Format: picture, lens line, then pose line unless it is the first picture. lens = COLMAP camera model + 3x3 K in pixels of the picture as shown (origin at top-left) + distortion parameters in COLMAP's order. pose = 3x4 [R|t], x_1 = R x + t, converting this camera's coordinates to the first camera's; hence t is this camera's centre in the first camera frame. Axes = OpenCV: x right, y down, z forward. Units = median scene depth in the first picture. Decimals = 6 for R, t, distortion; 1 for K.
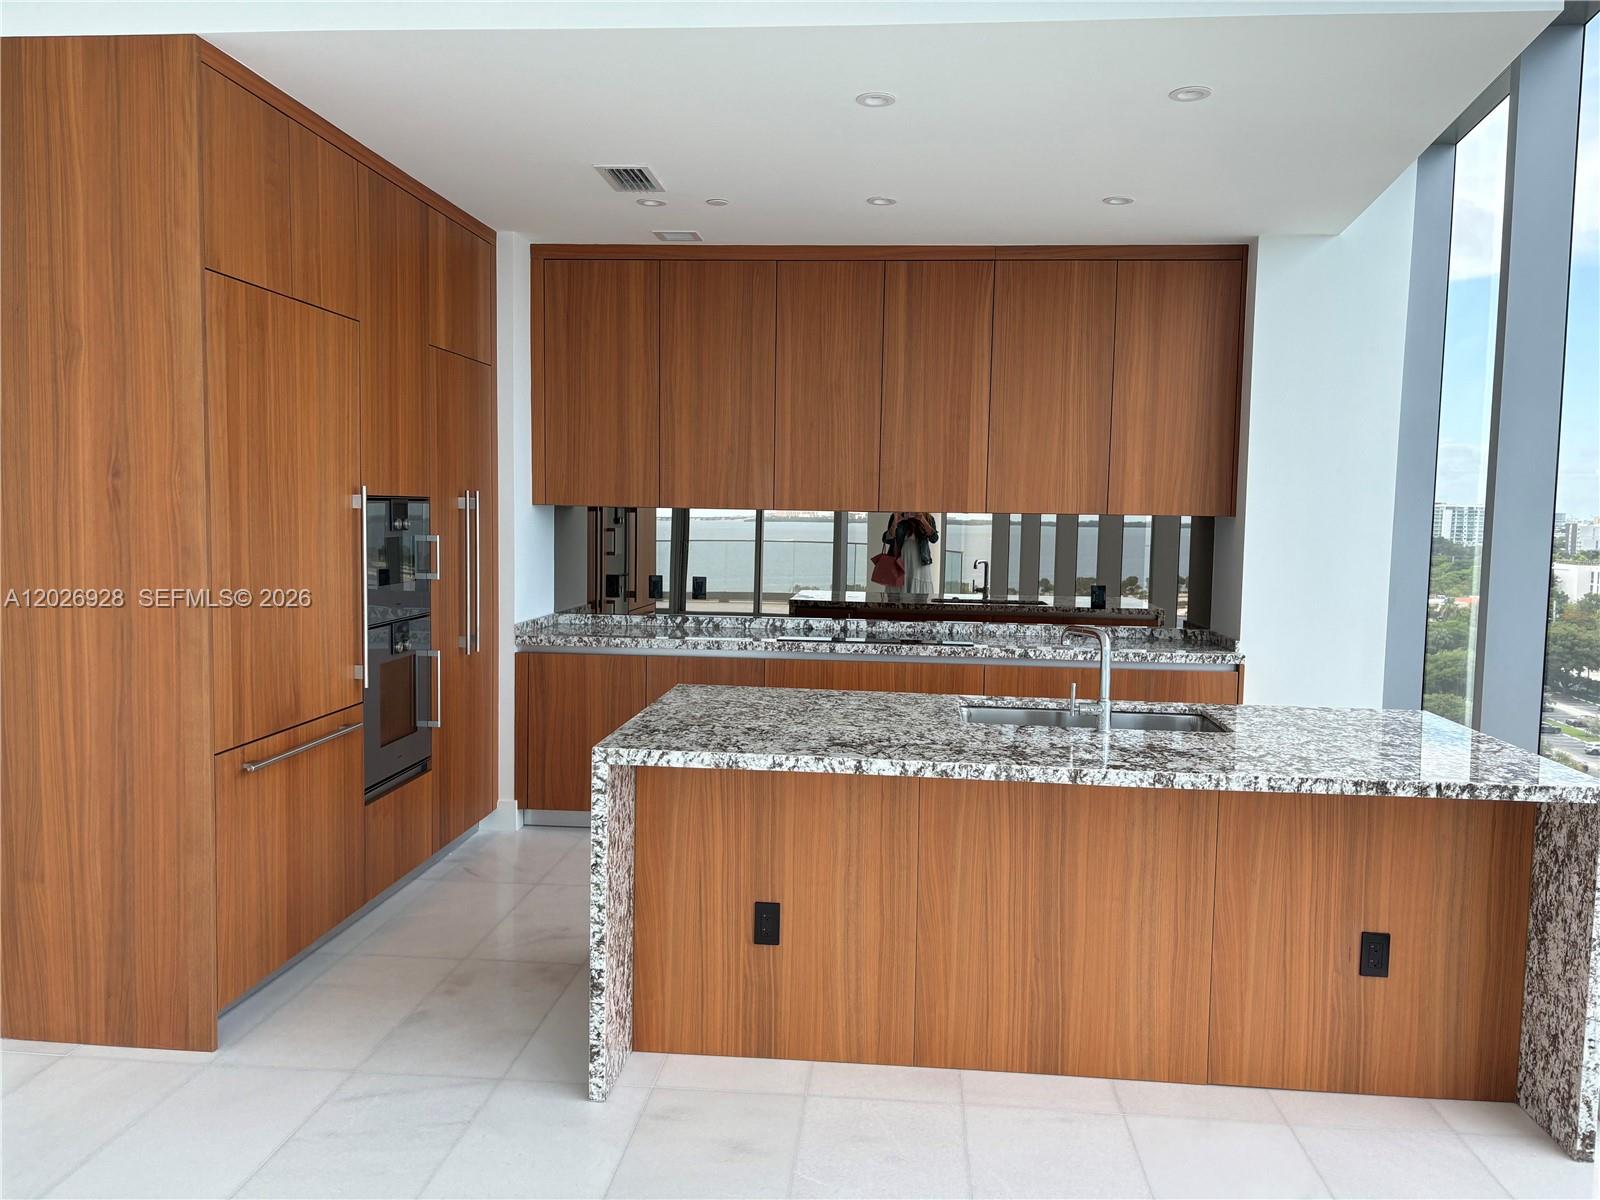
lens RADIAL K [[1200.7, 0, 799.8], [0, 1200.7, 586.6], [0, 0, 1]] dist [0.035349, -0.042931]
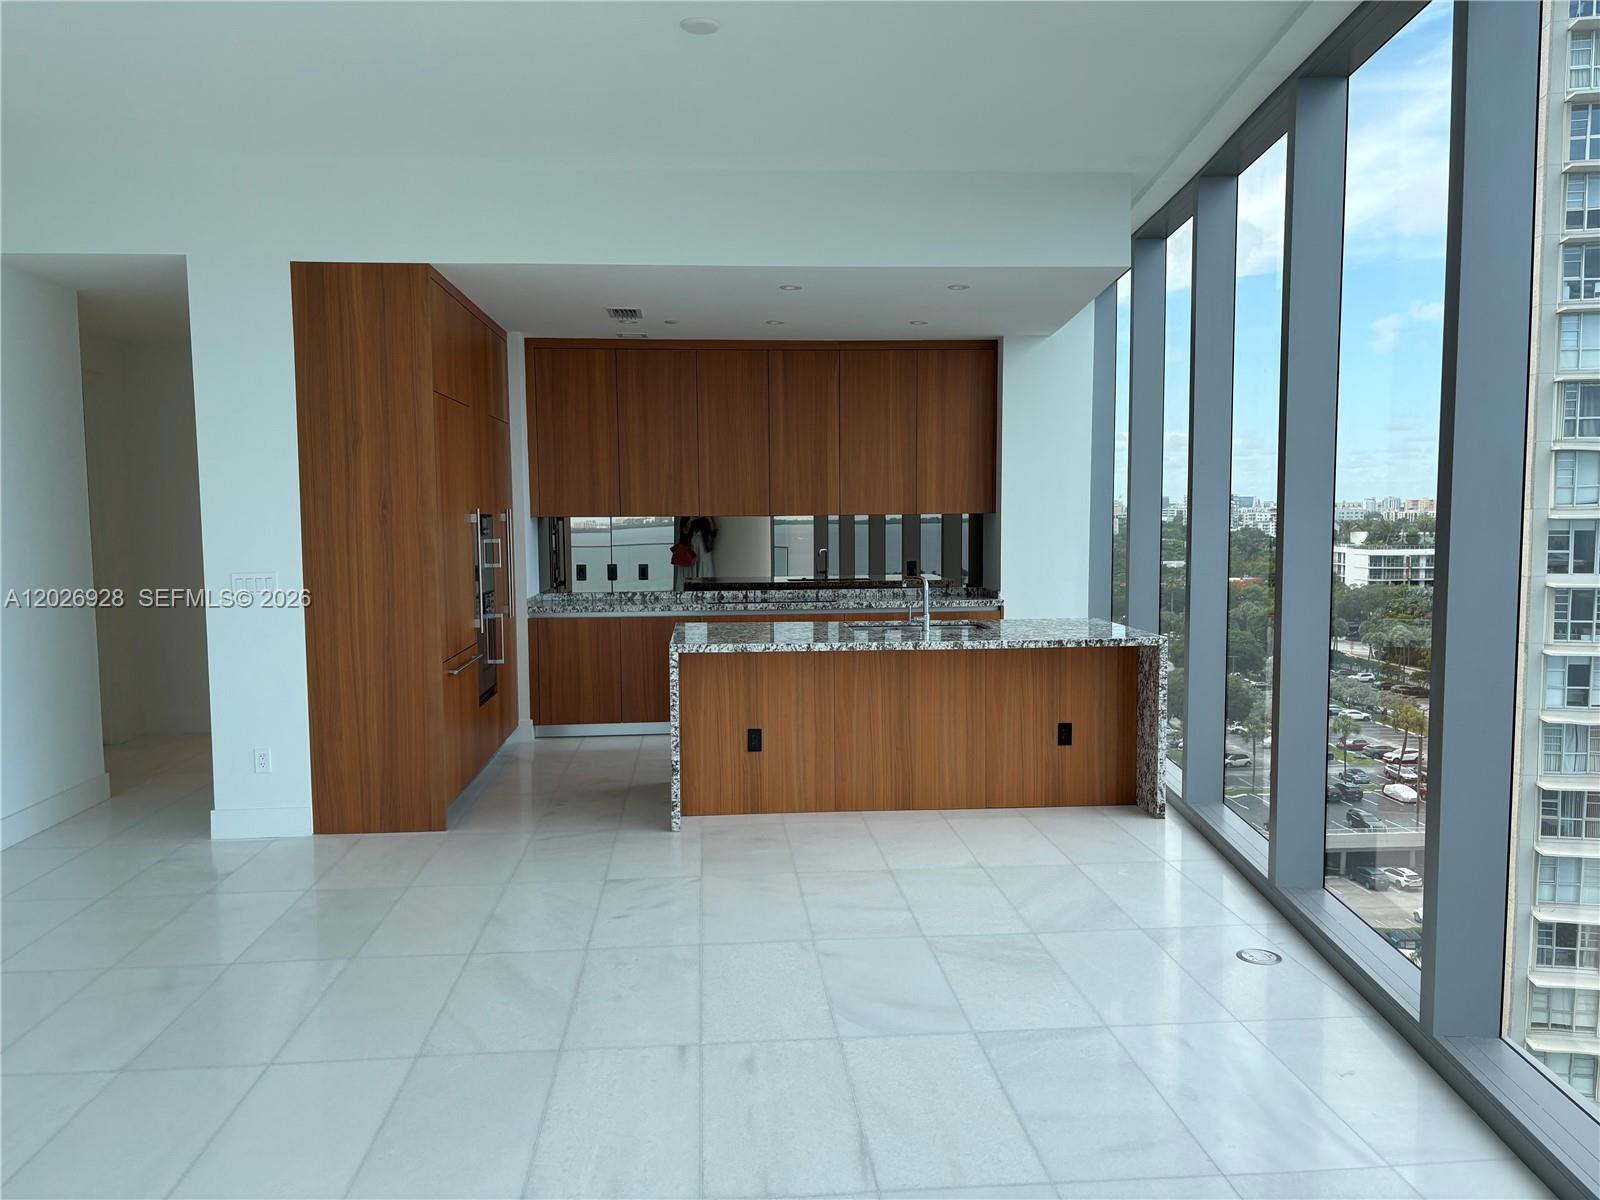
lens RADIAL K [[1196.9, 0, 779.6], [0, 1196.9, 595.2], [0, 0, 1]] dist [0.074400, -0.001091]
pose [[0.987536, -0.036685, 0.153058, -0.262013], [0.035929, 0.999325, 0.007705, 0.043439], [-0.153237, -0.002109, 0.988187, -0.823545]]
